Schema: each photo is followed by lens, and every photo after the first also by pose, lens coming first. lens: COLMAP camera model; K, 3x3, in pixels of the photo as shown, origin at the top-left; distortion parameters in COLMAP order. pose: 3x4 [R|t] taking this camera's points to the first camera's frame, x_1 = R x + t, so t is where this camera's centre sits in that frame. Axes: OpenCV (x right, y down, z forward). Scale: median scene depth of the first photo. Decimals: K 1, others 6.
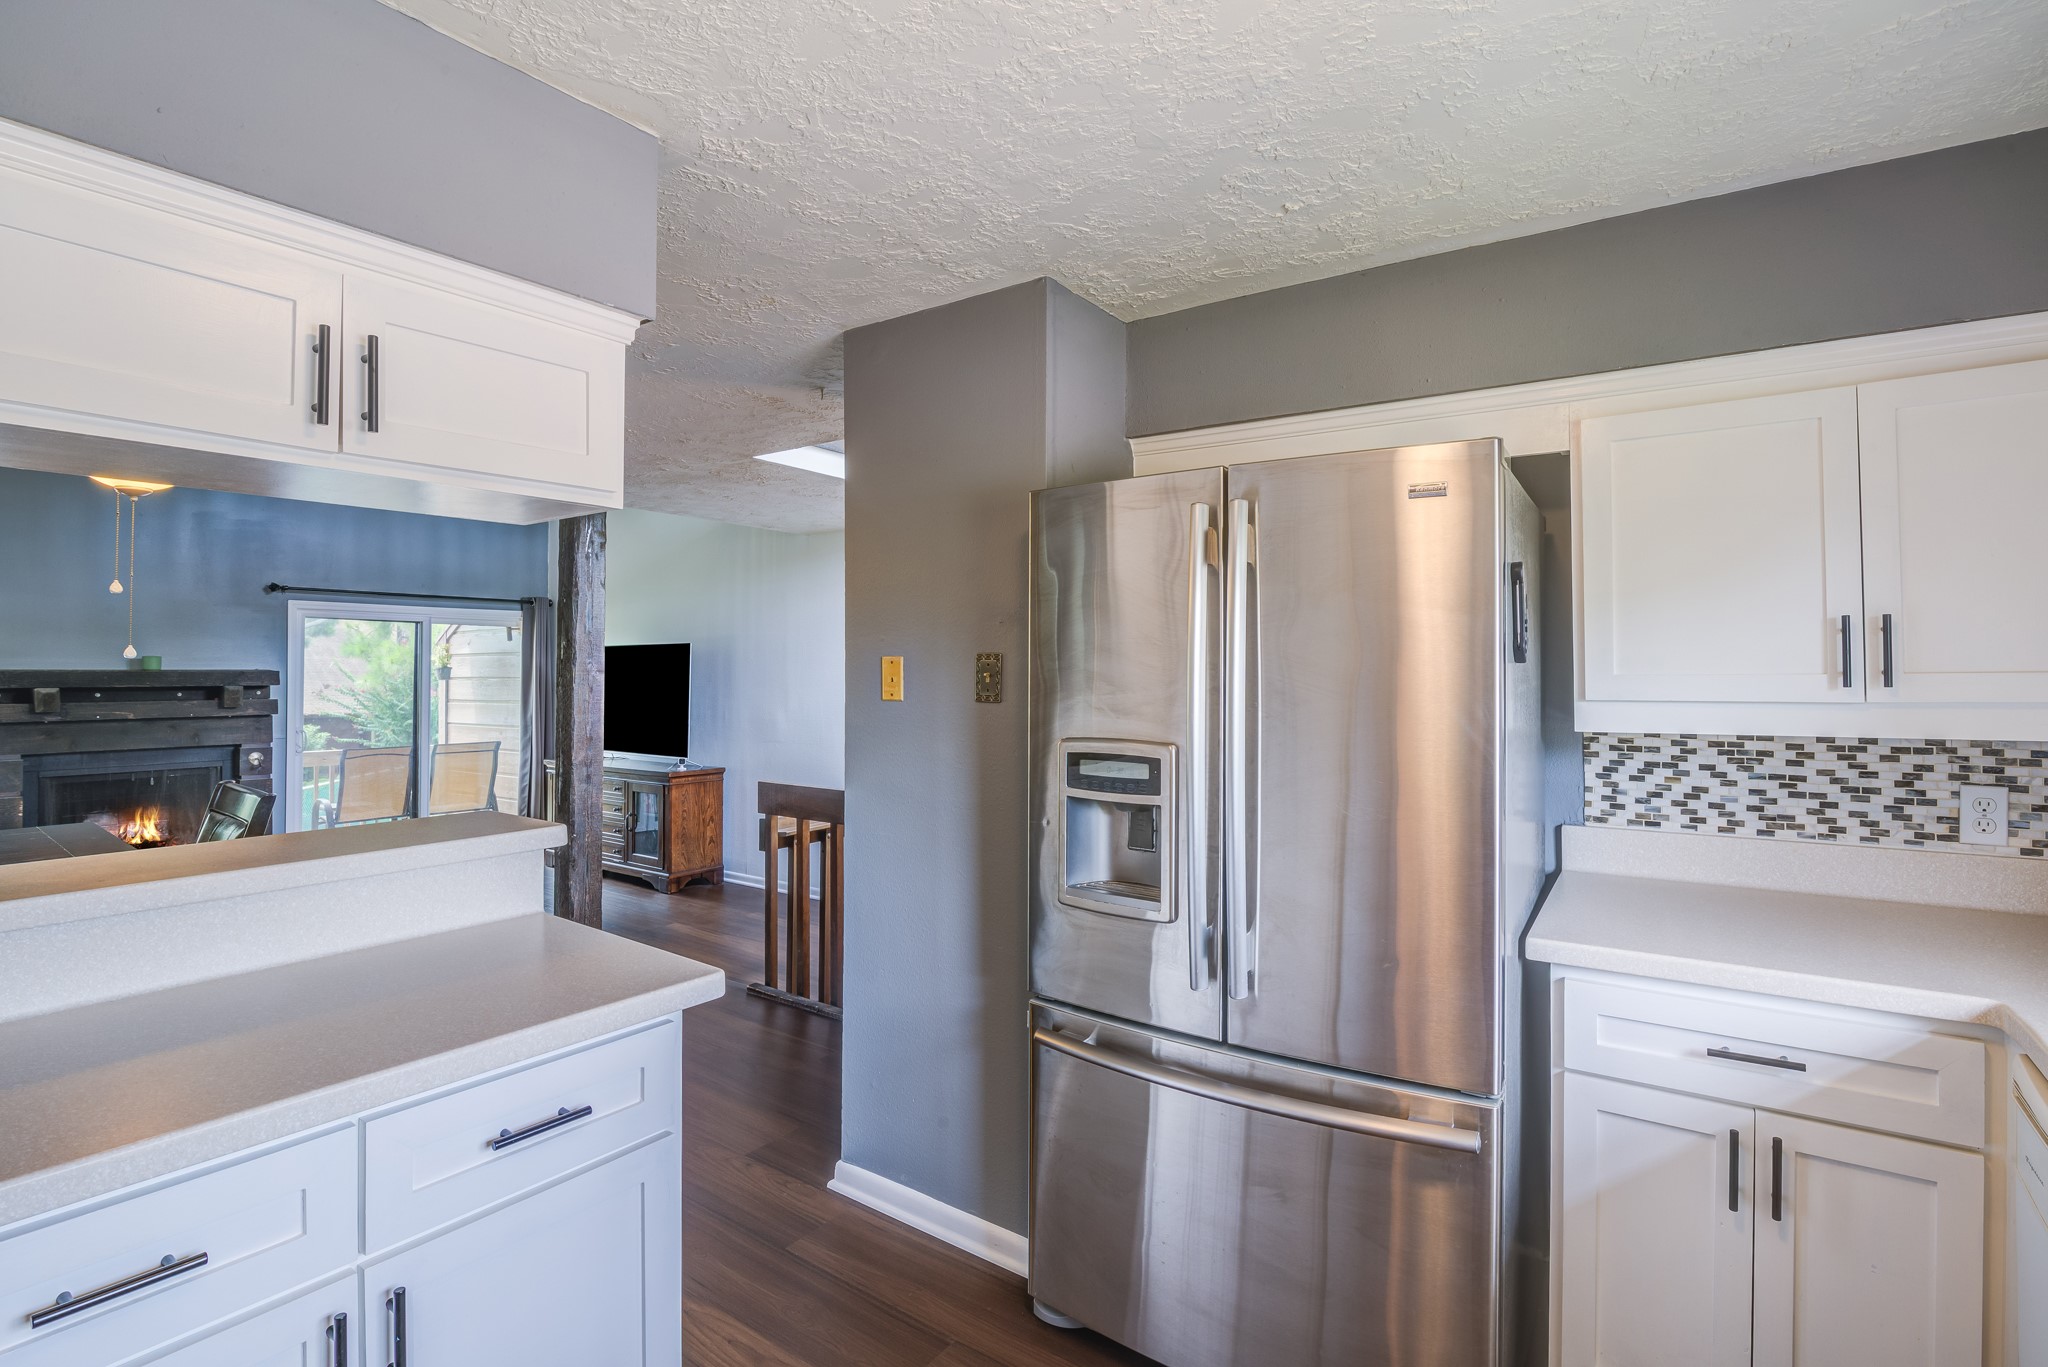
lens RADIAL K [[956.4, 0, 1059.9], [0, 956.4, 660.8], [0, 0, 1]] dist [-0.025369, 0.003876]
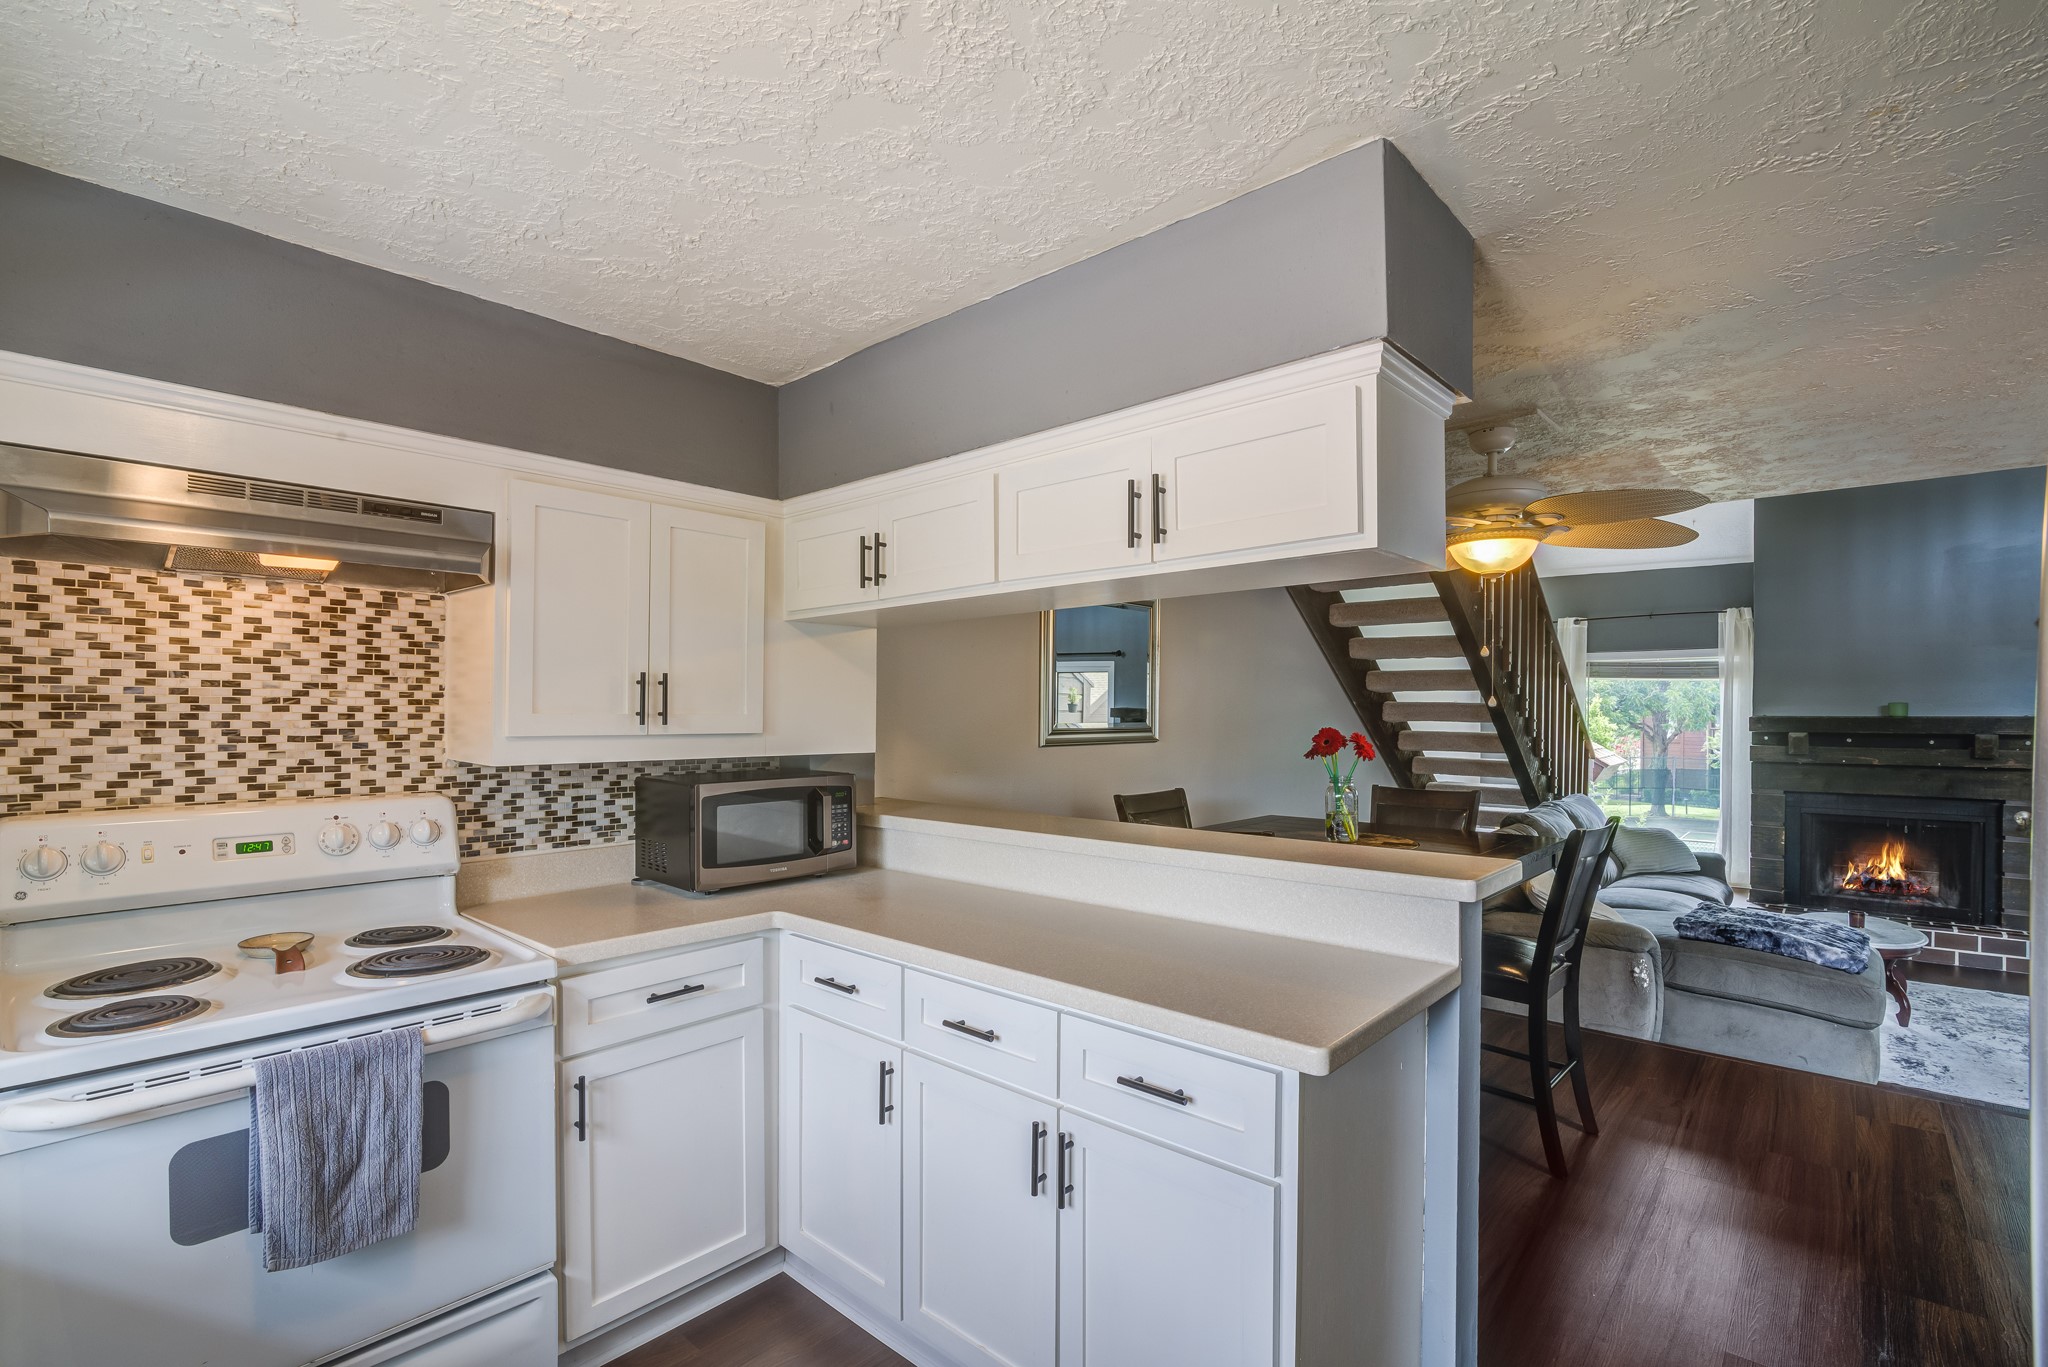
lens RADIAL K [[956.4, 0, 1036.9], [0, 956.4, 709.7], [0, 0, 1]] dist [-0.025369, 0.003876]
pose [[-0.135574, -0.007959, -0.990735, 0.144055], [0.006403, 0.999940, -0.008909, 0.005067], [0.990747, -0.007552, -0.135514, 0.221249]]
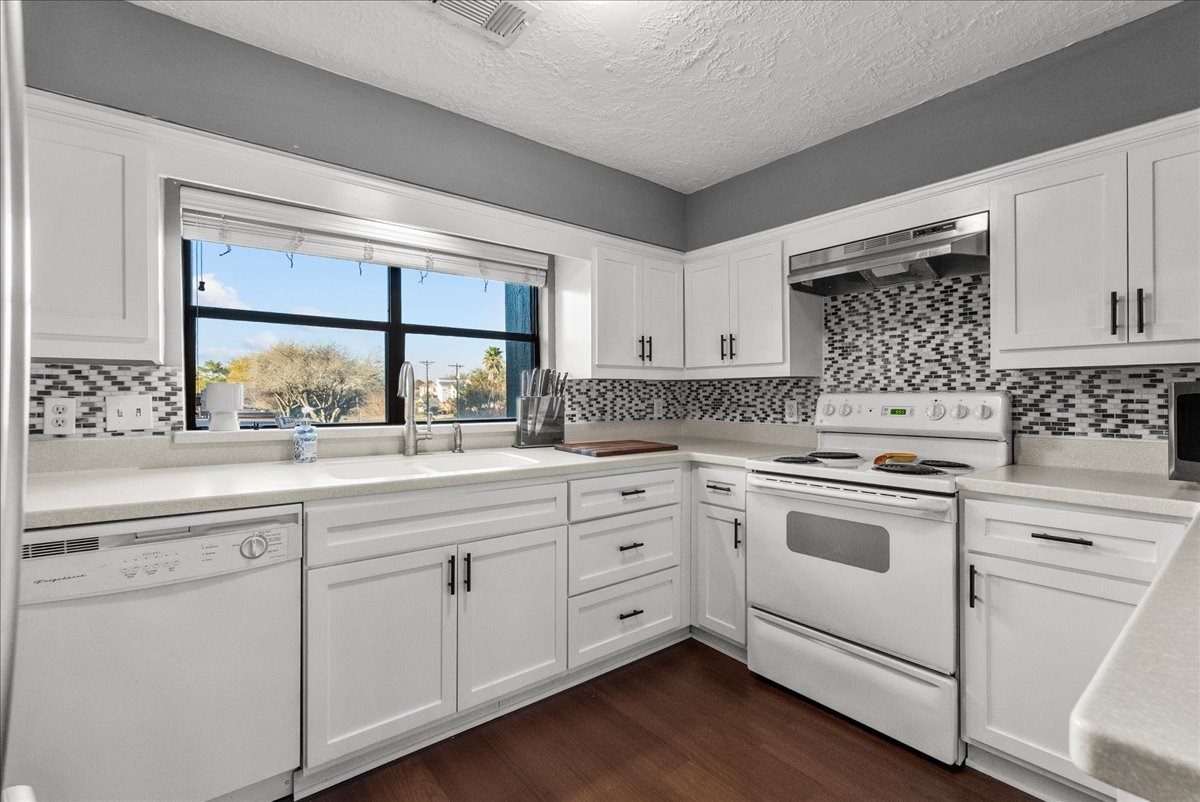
lens RADIAL K [[526.2, 0, 598.9], [0, 526.2, 397.6], [0, 0, 1]] dist [-0.011752, 0.002853]
pose [[-0.952786, -0.008628, 0.303521, -0.053952], [-0.012443, 0.999866, -0.010637, 0.045312], [-0.303389, -0.013912, -0.952765, 0.340868]]
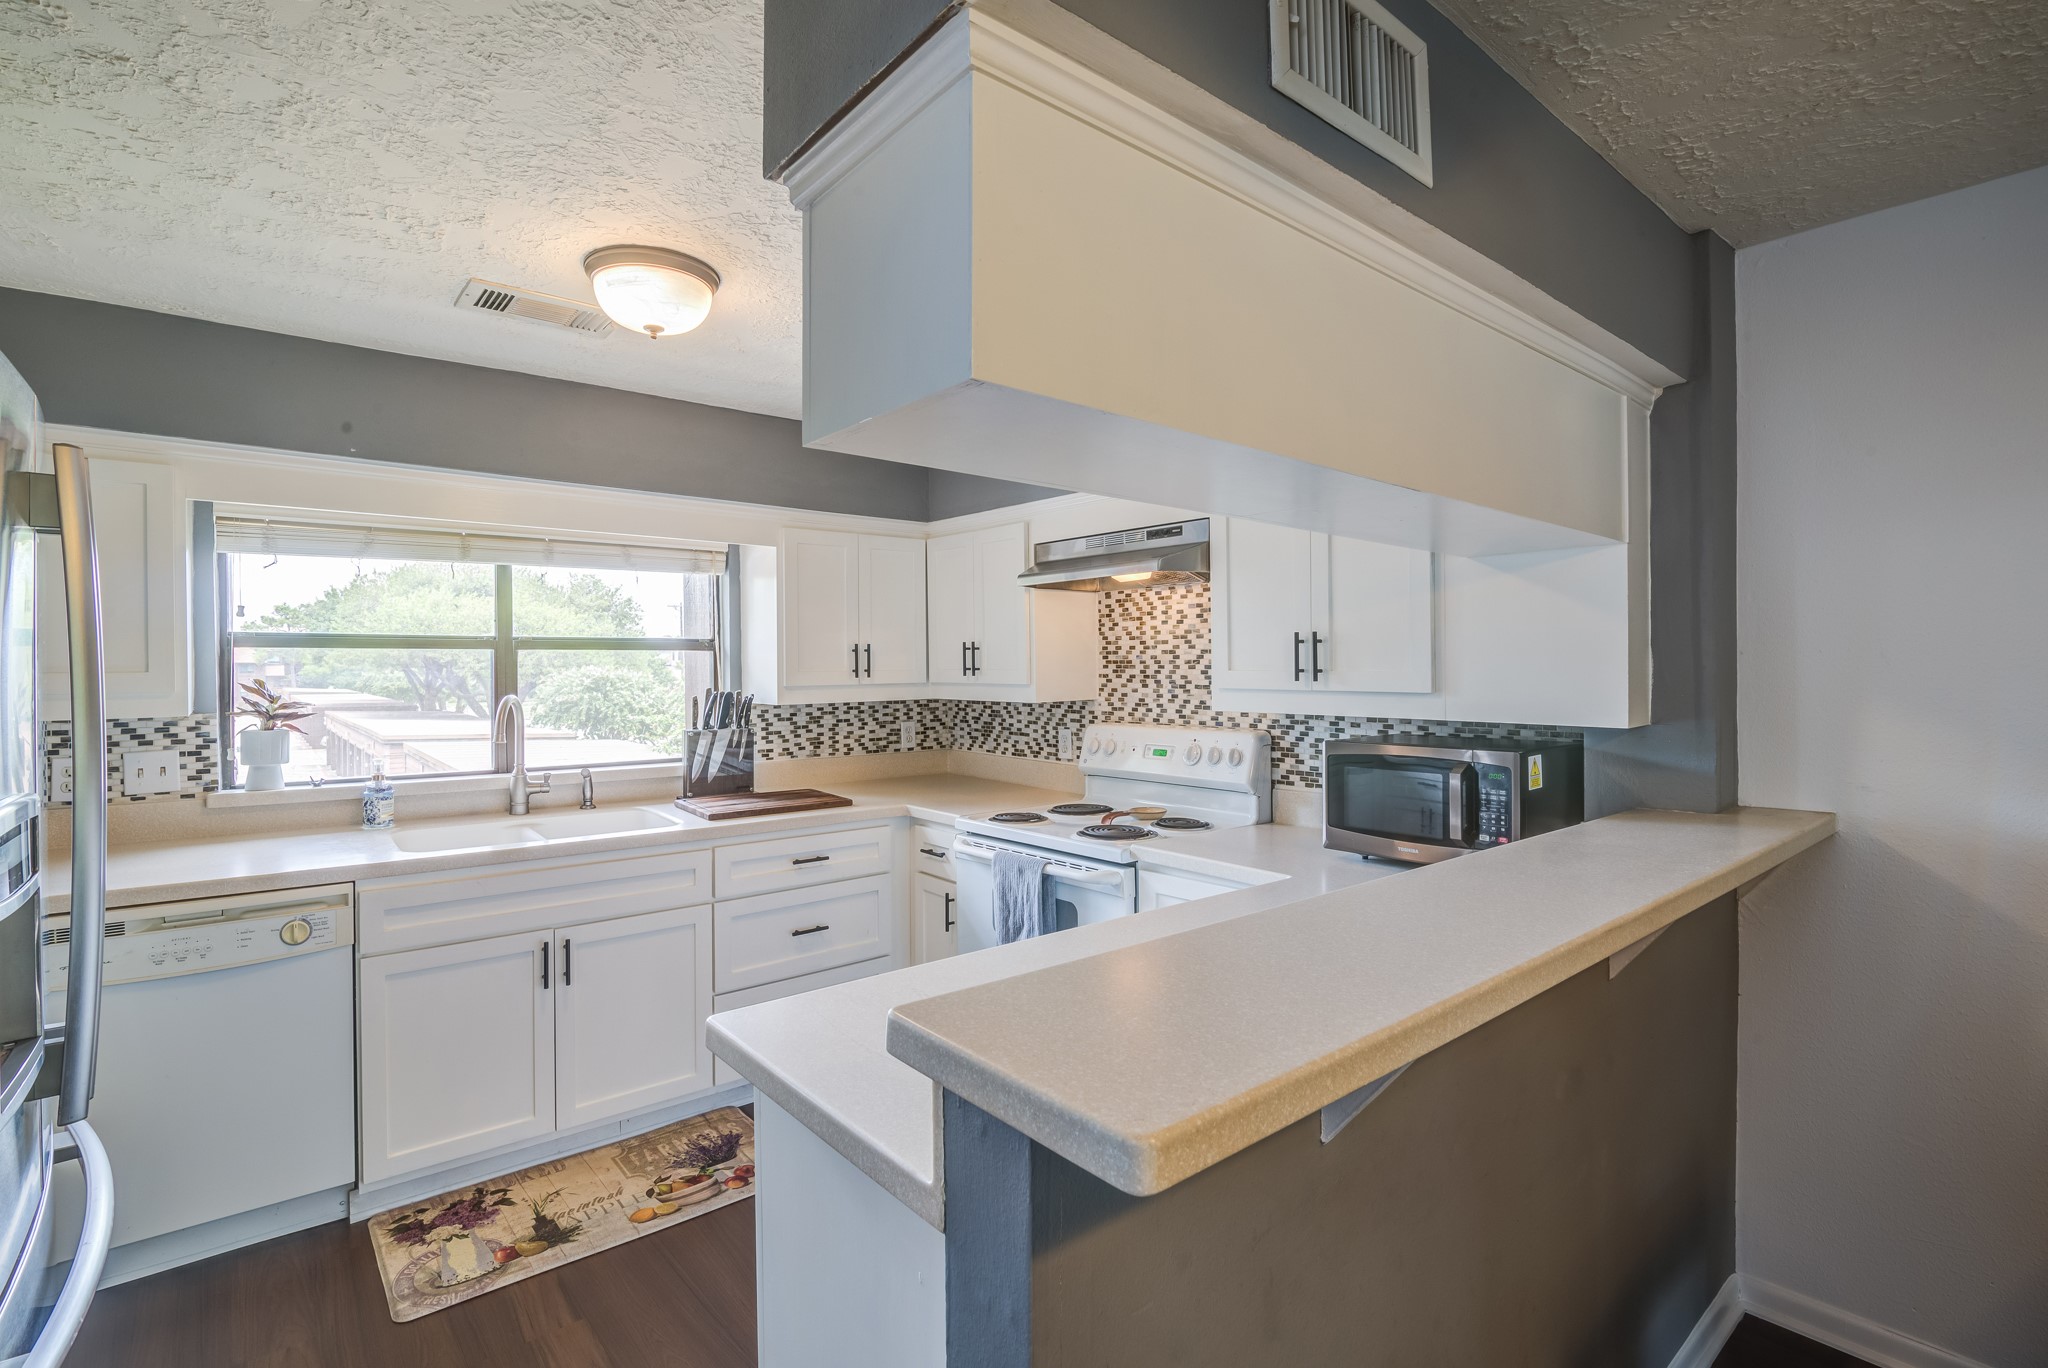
lens RADIAL K [[956.4, 0, 1033.1], [0, 956.4, 666.1], [0, 0, 1]] dist [-0.025369, 0.003876]
pose [[-0.961723, -0.004889, 0.273980, -0.227538], [-0.007982, 0.999916, -0.010174, 0.005485], [-0.273907, -0.011971, -0.961682, 0.449328]]
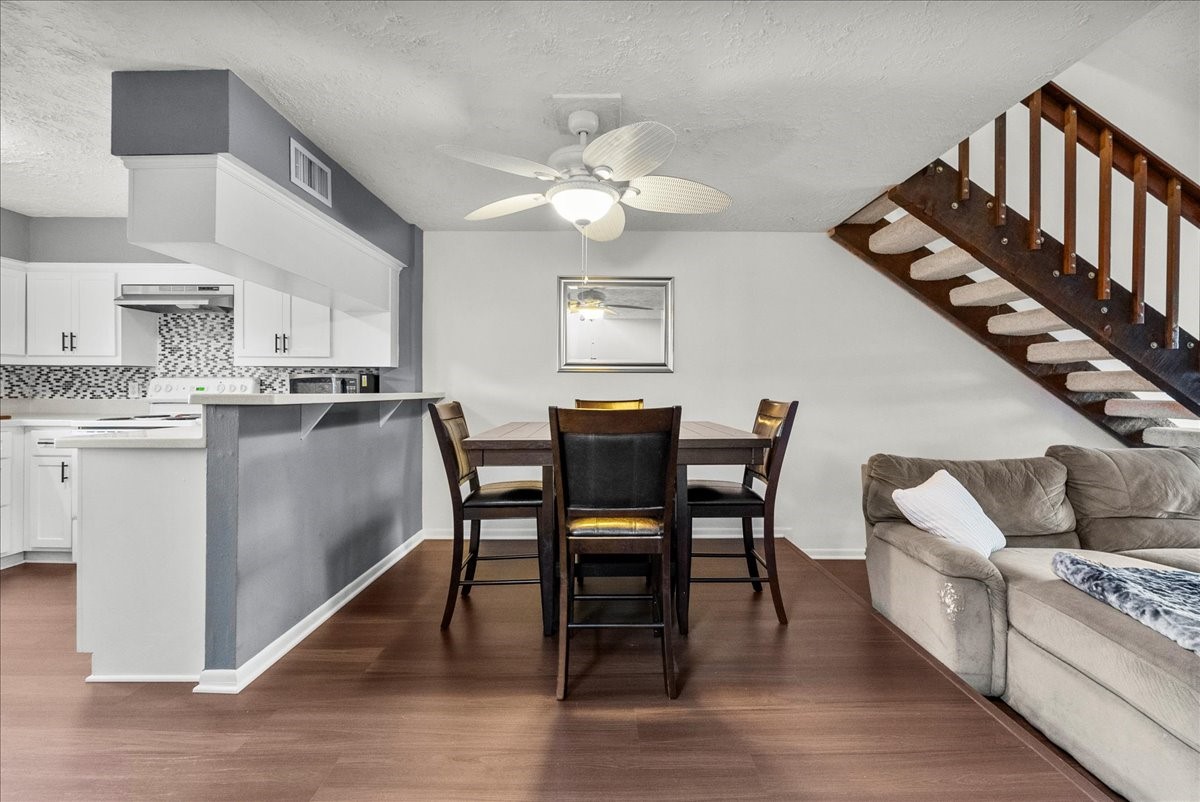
lens RADIAL K [[526.2, 0, 604.3], [0, 526.2, 387.9], [0, 0, 1]] dist [-0.011752, 0.002853]
pose [[-0.825827, -0.013615, -0.563759, -0.196024], [-0.003136, 0.999804, -0.019552, 0.058723], [0.563915, -0.014379, -0.825708, 0.727584]]
